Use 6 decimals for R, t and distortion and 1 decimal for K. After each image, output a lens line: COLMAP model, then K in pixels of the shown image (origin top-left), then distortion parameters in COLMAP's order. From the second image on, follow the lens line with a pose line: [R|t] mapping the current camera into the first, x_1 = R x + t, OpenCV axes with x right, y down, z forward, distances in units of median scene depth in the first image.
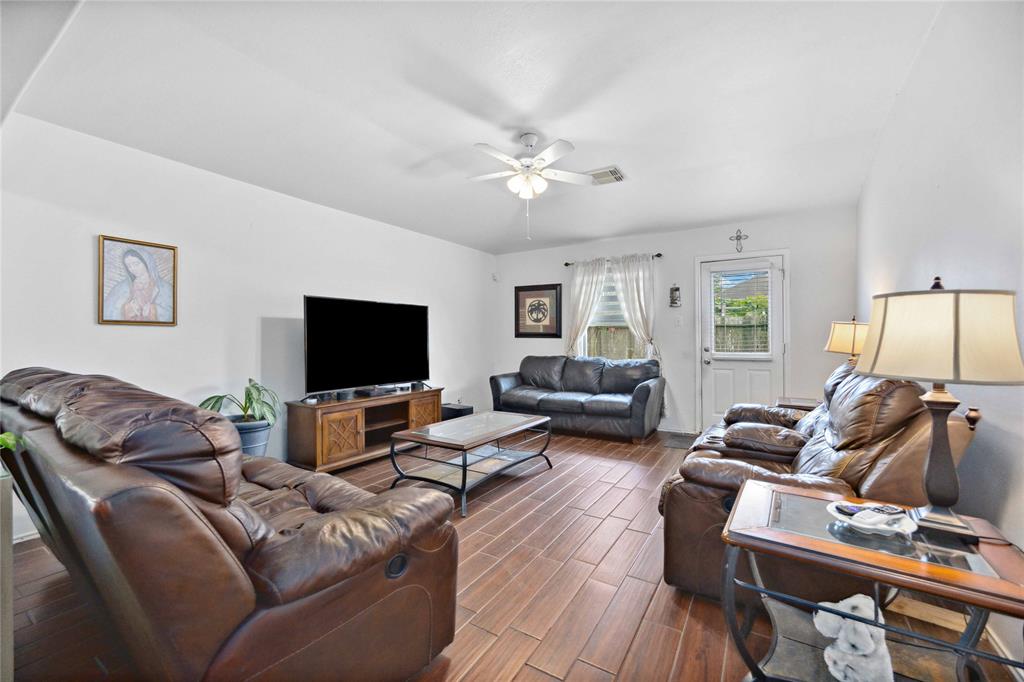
lens RADIAL K [[410.7, 0, 512.4], [0, 410.7, 340.8], [0, 0, 1]] dist [-0.002425, 0.000021]
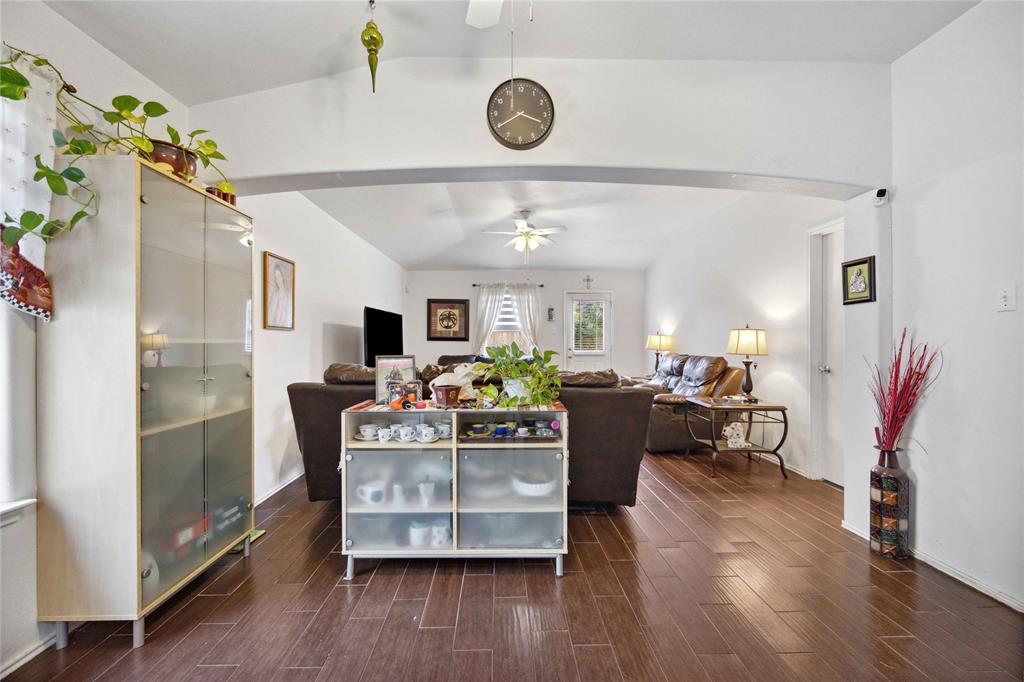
lens RADIAL K [[410.7, 0, 505.6], [0, 410.7, 340.9], [0, 0, 1]] dist [-0.002425, 0.000021]
pose [[0.834195, 0.000746, 0.551470, -0.541794], [0.002403, 0.999985, -0.004987, -0.001653], [-0.551465, 0.005486, 0.834180, -0.156379]]
